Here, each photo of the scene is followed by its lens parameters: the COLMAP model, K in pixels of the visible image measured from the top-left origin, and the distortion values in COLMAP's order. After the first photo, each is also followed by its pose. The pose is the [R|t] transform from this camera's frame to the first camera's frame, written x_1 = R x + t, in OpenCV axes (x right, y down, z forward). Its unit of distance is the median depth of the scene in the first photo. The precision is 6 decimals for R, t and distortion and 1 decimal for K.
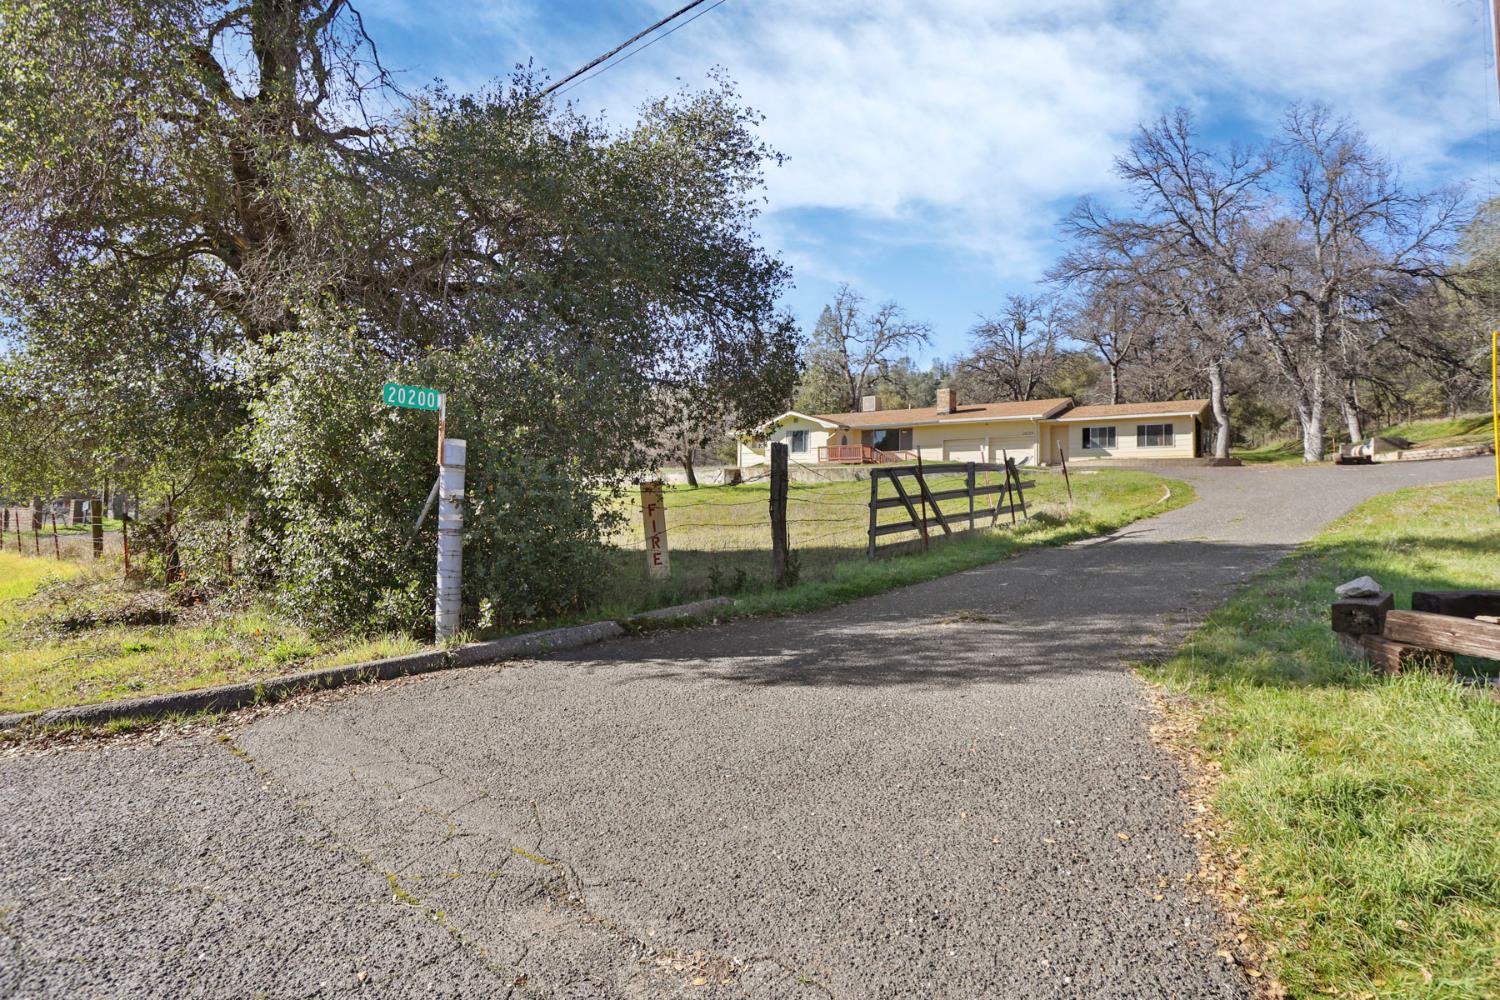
lens RADIAL K [[738.1, 0, 757.1], [0, 738.1, 502.0], [0, 0, 1]] dist [-0.050285, 0.016313]
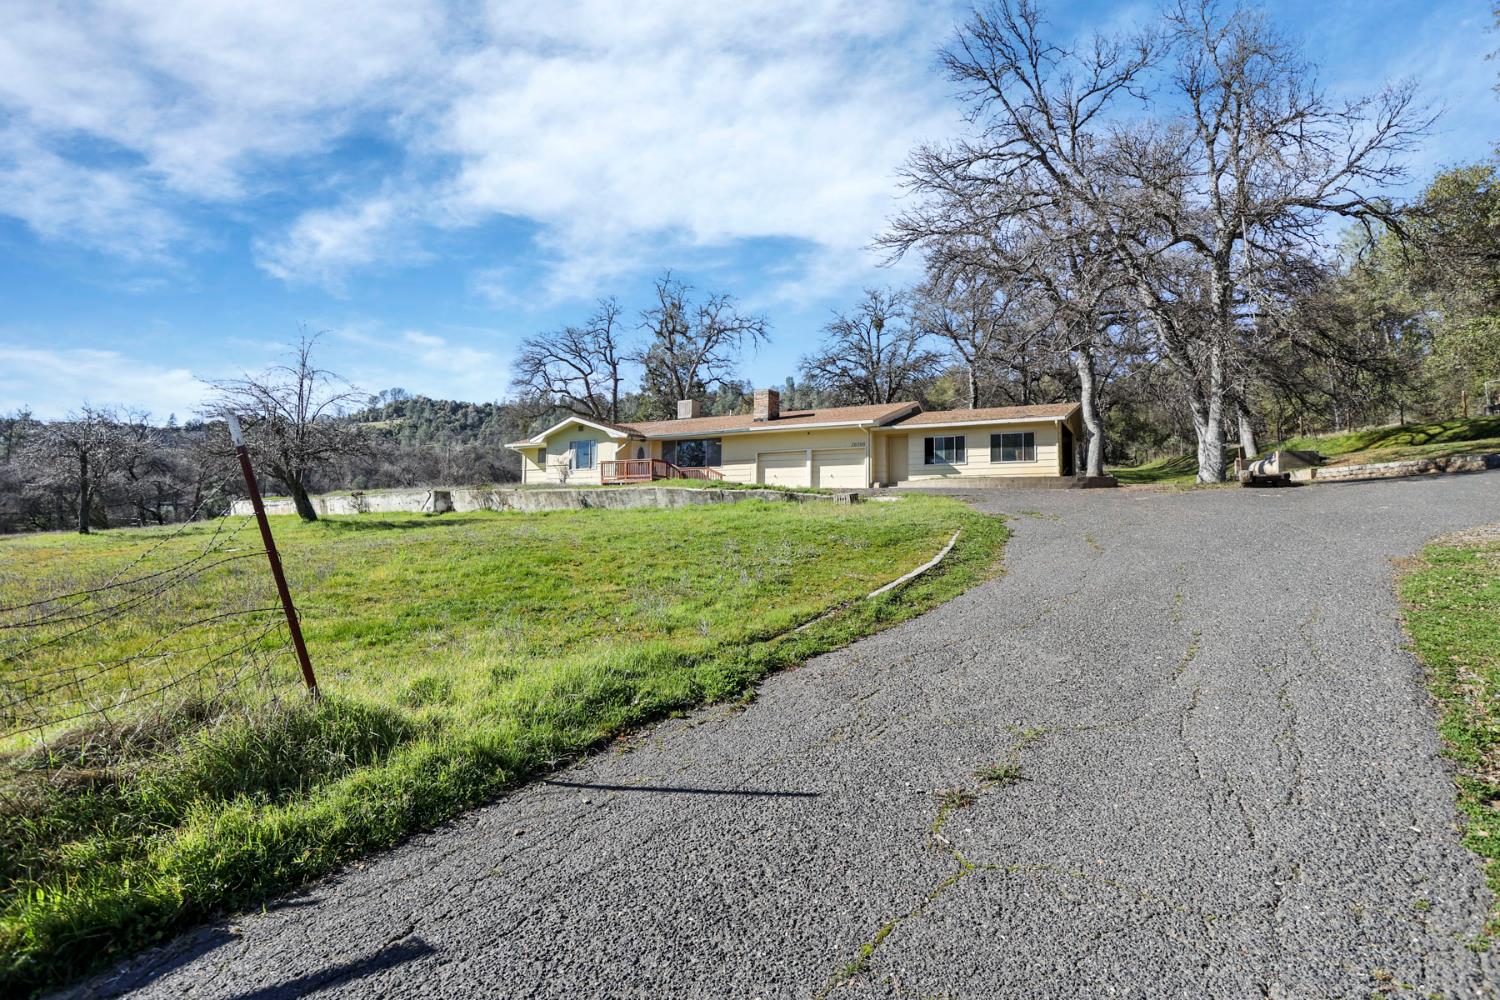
lens RADIAL K [[738.1, 0, 746.2], [0, 738.1, 507.5], [0, 0, 1]] dist [-0.050285, 0.016313]
pose [[0.994408, -0.002377, 0.105576, 0.181680], [0.004049, 0.999870, -0.015632, -0.016301], [-0.105525, 0.015972, 0.994288, 0.253281]]
